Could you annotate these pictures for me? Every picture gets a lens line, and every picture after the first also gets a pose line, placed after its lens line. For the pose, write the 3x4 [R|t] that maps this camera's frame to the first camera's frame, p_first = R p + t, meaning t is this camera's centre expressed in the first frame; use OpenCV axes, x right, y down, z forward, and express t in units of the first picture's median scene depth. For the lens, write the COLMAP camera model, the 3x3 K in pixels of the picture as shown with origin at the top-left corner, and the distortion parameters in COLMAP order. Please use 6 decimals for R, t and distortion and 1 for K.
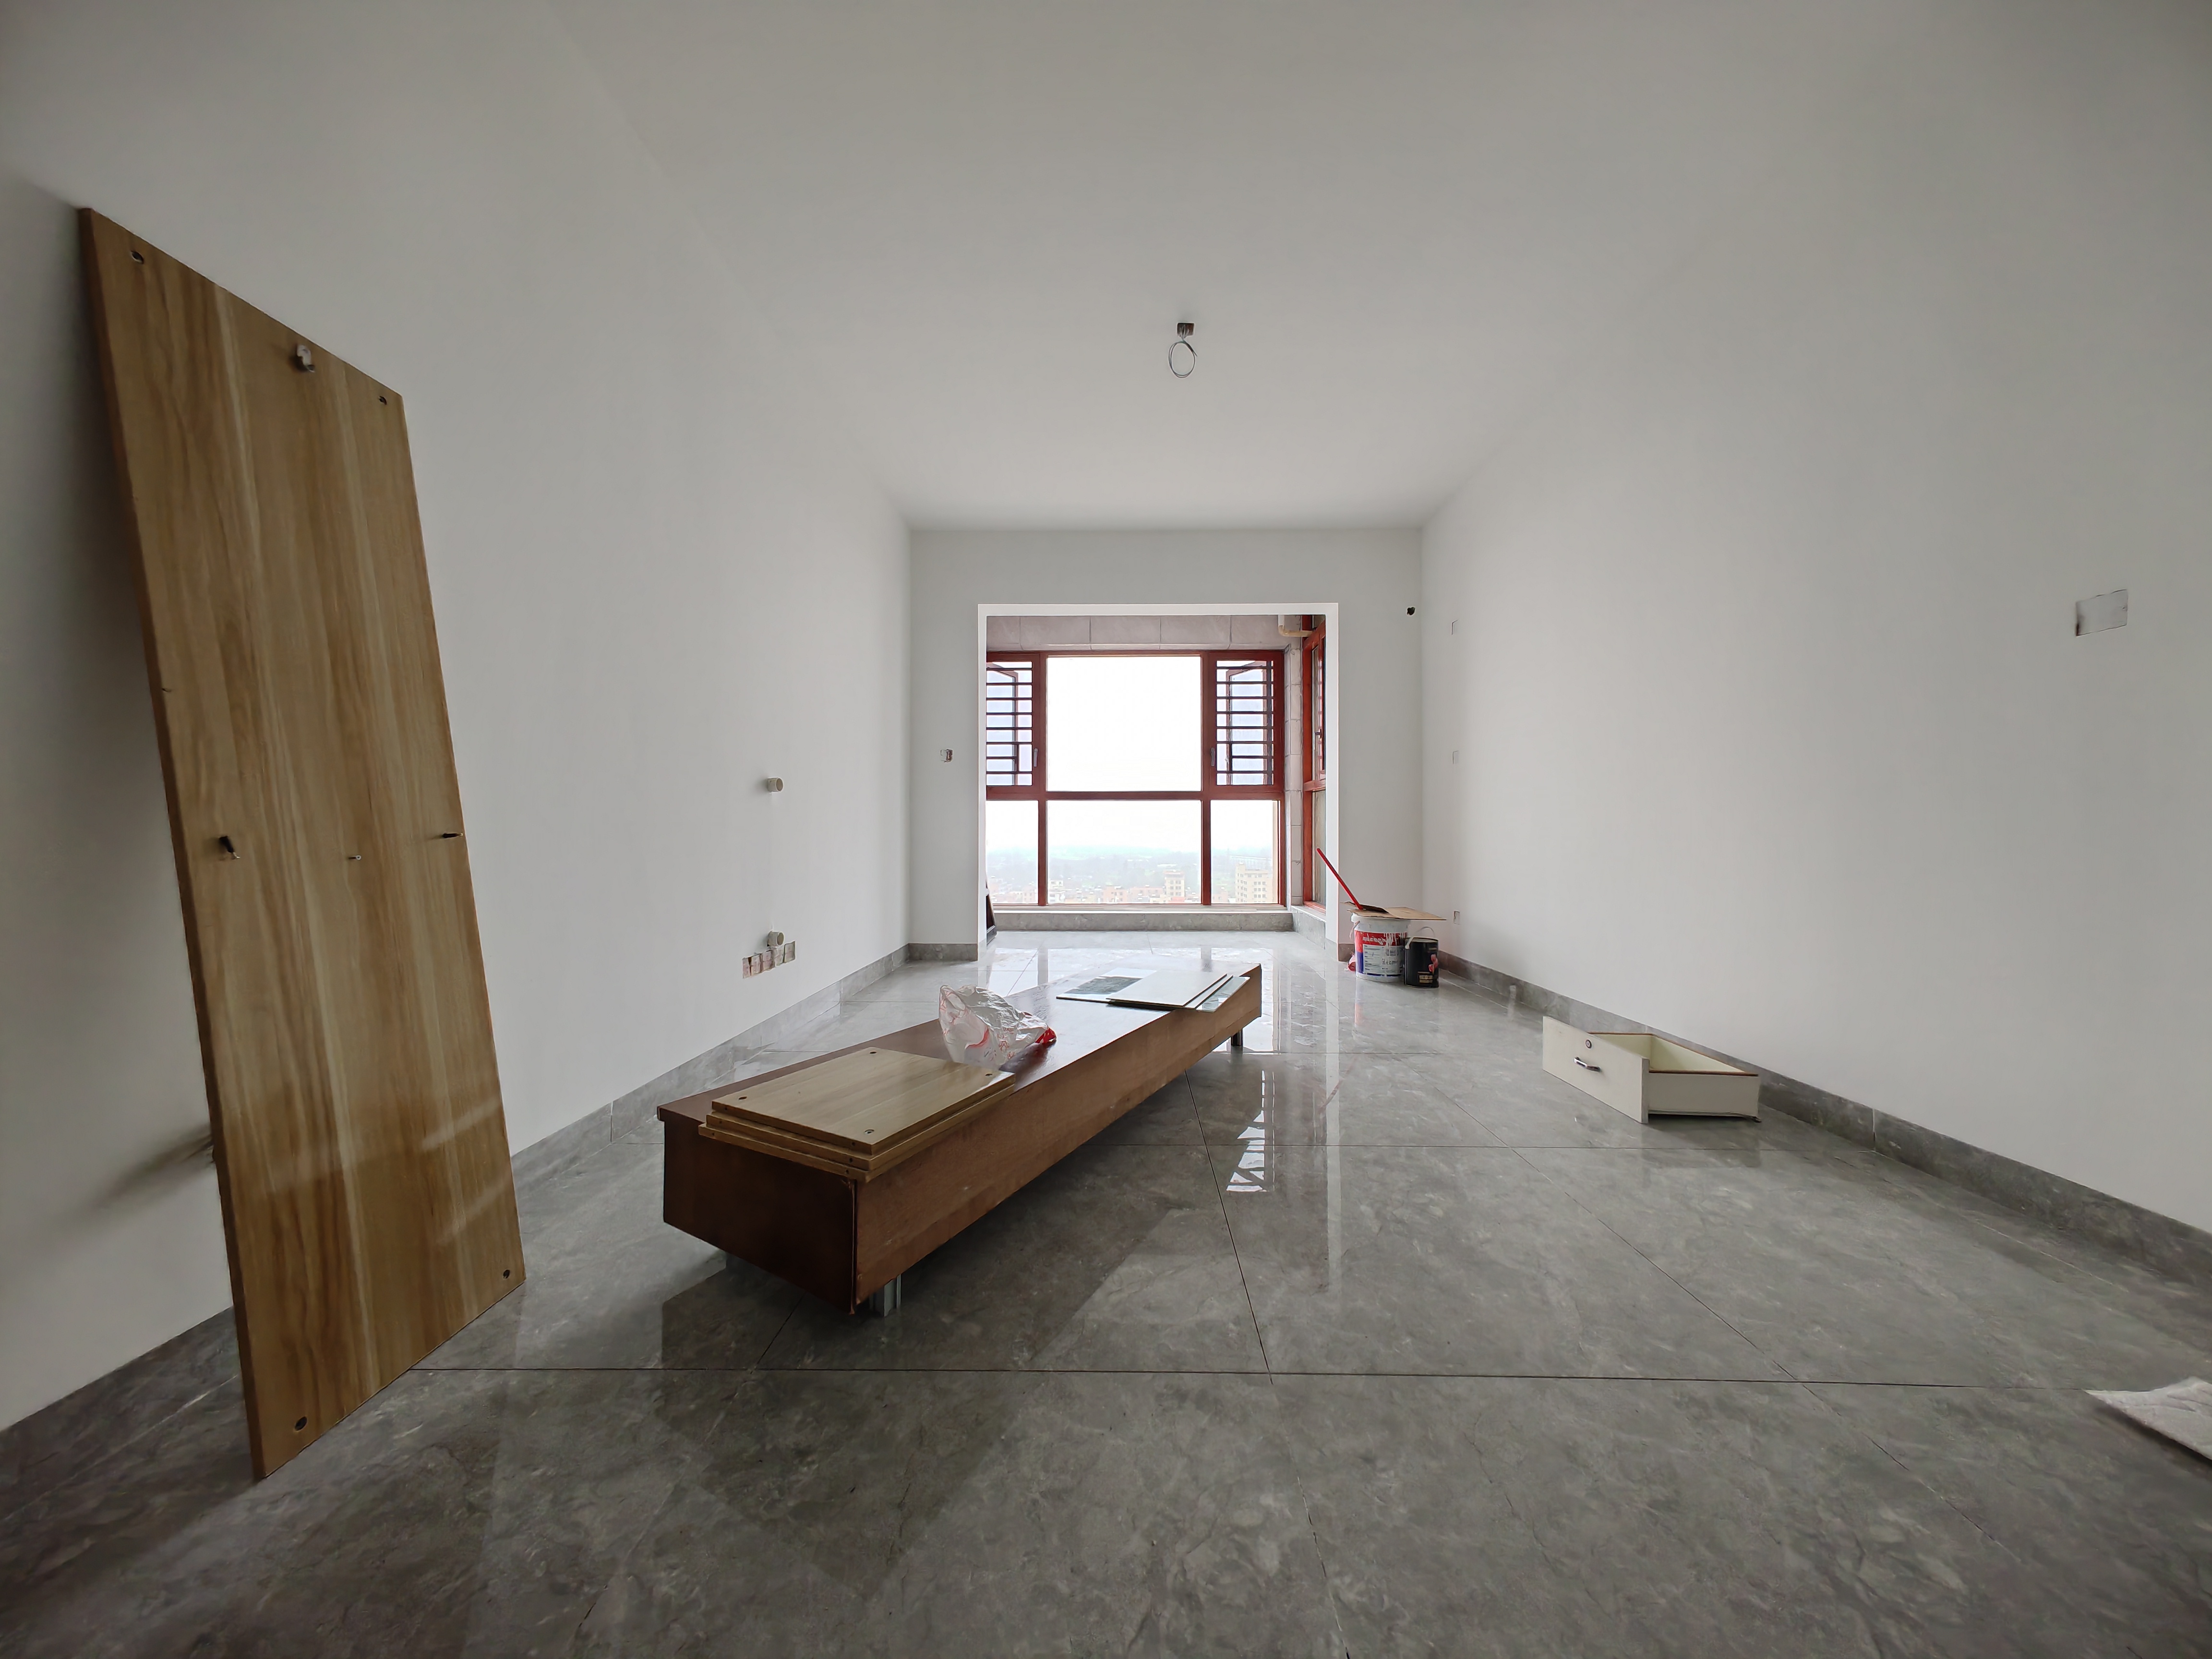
lens RADIAL K [[726.2, 0, 1095.7], [0, 726.2, 833.7], [0, 0, 1]] dist [0.015500, -0.000143]
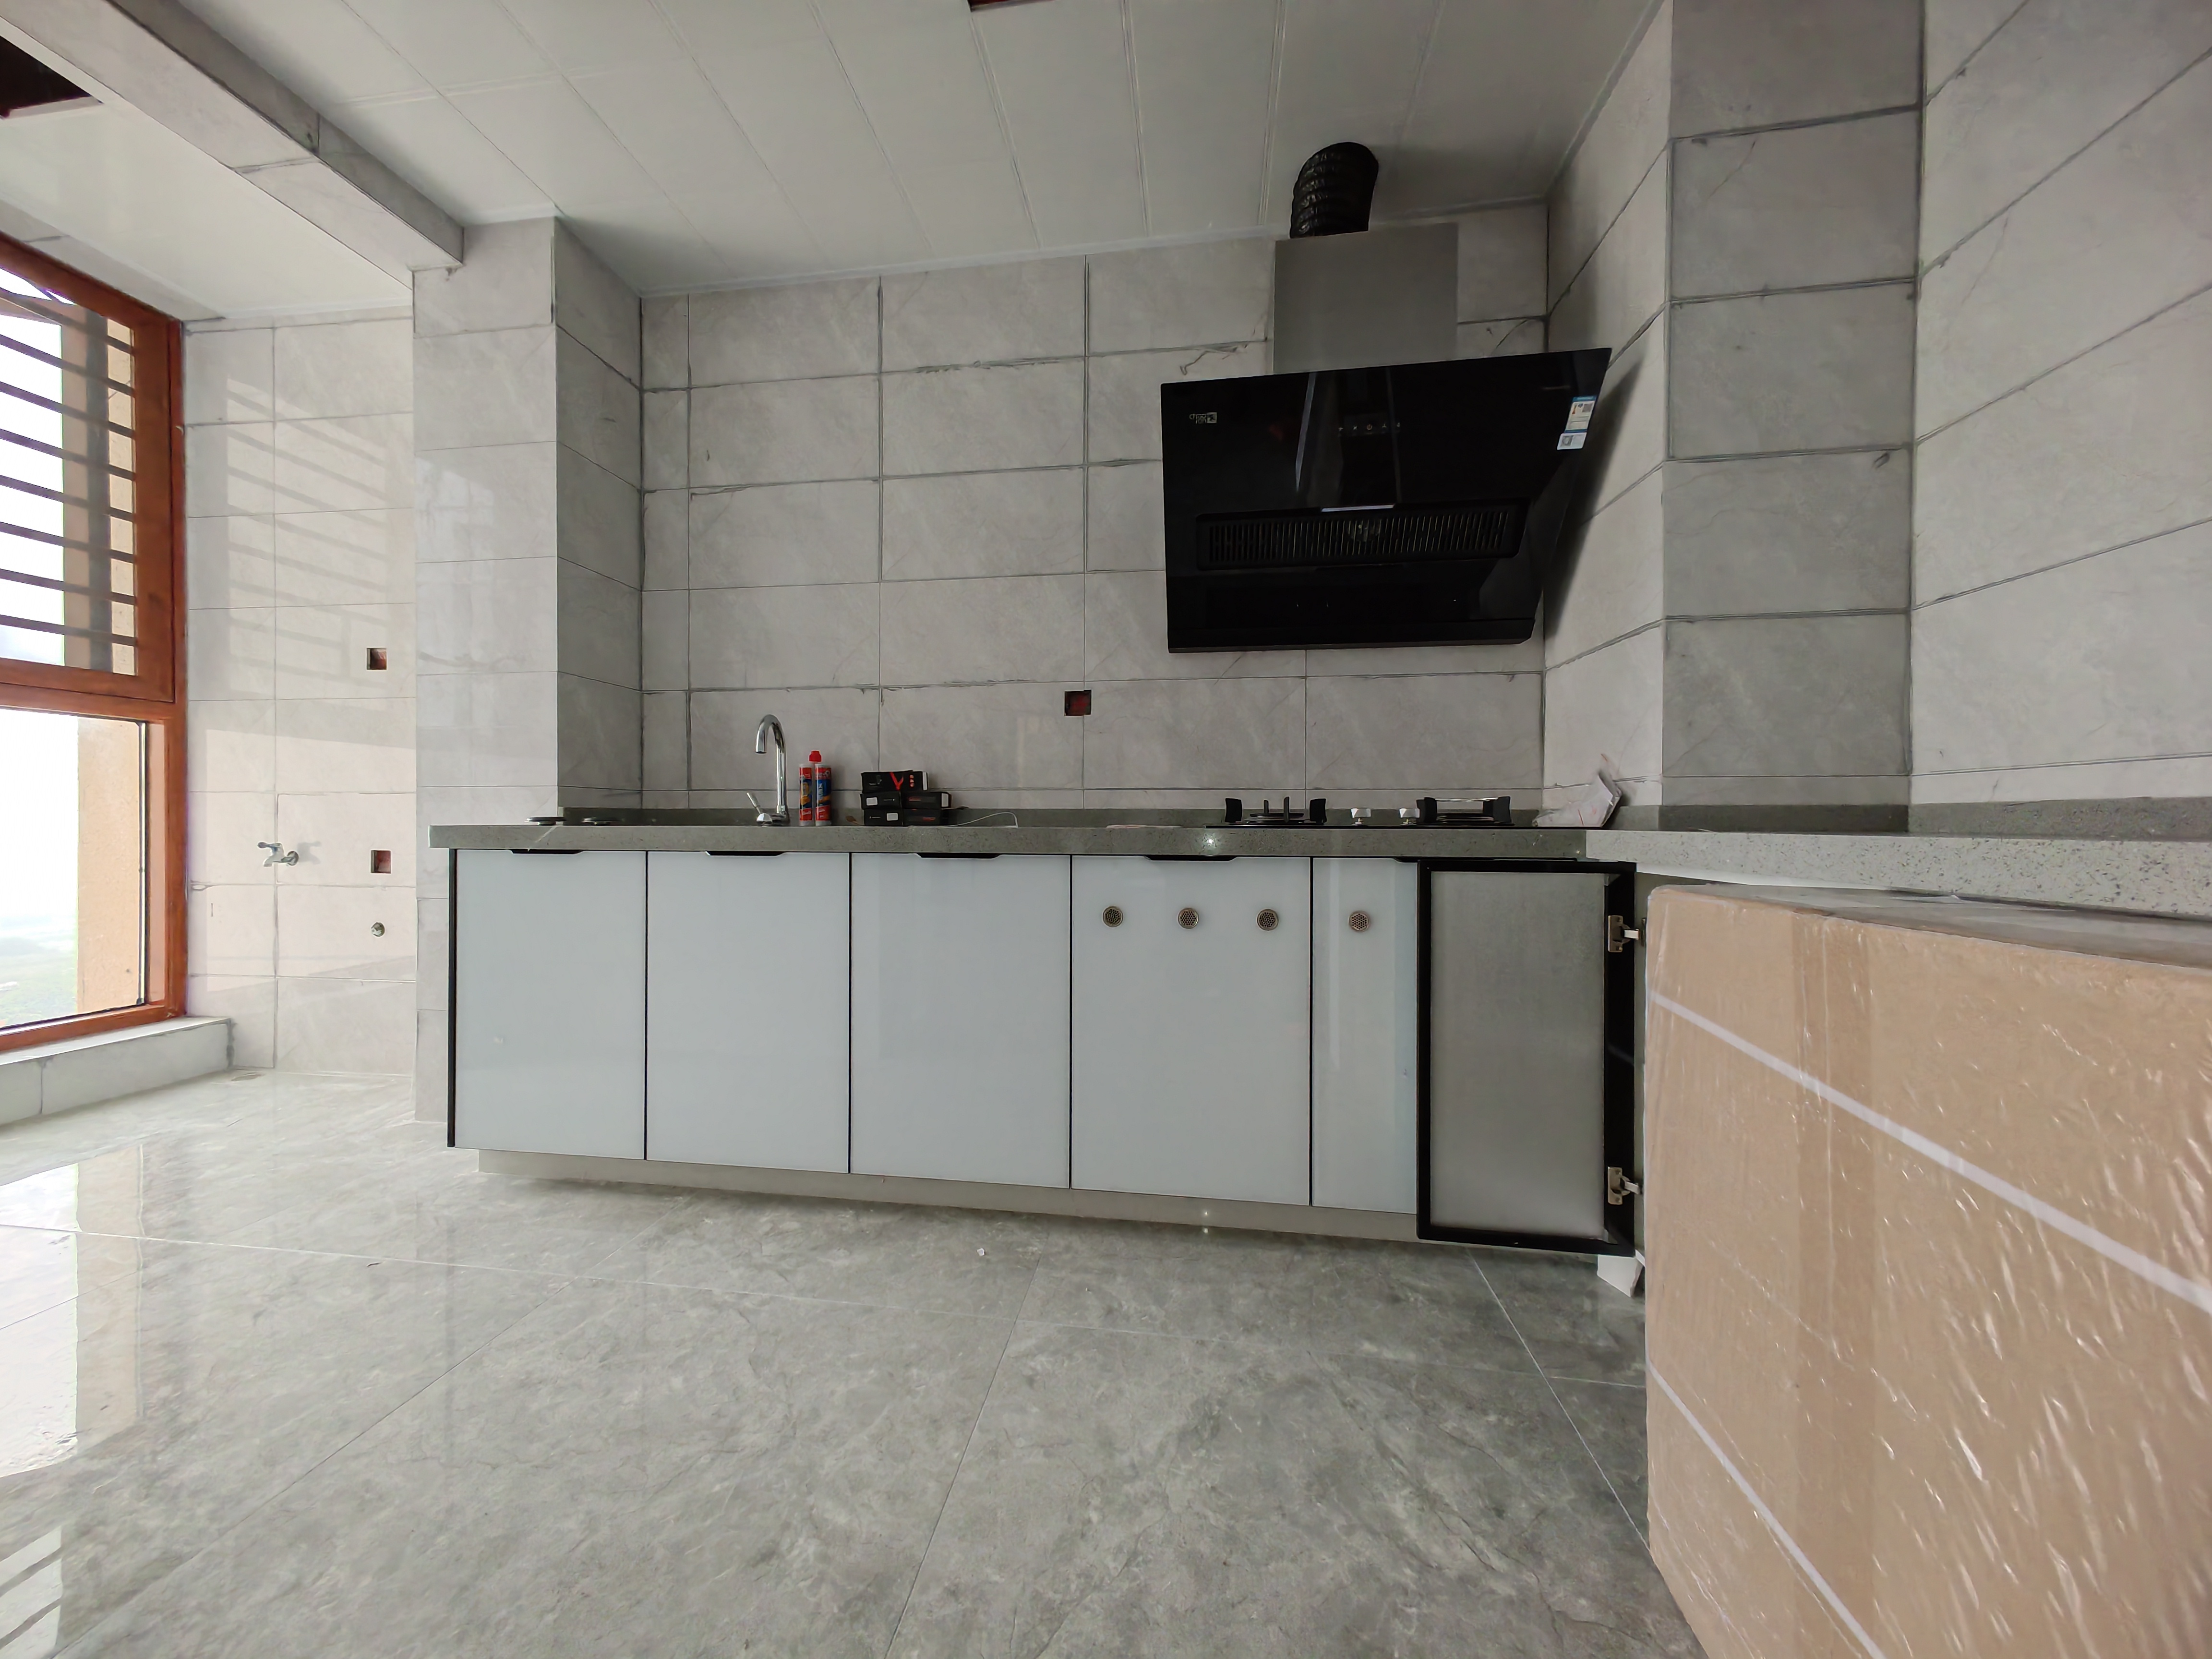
lens RADIAL K [[726.2, 0, 1110.3], [0, 726.2, 825.0], [0, 0, 1]] dist [0.015500, -0.000143]
pose [[0.127027, 0.001348, 0.991898, -0.415489], [-0.008161, 0.999967, -0.000314, -0.003419], [-0.991866, -0.008055, 0.127034, 0.000541]]
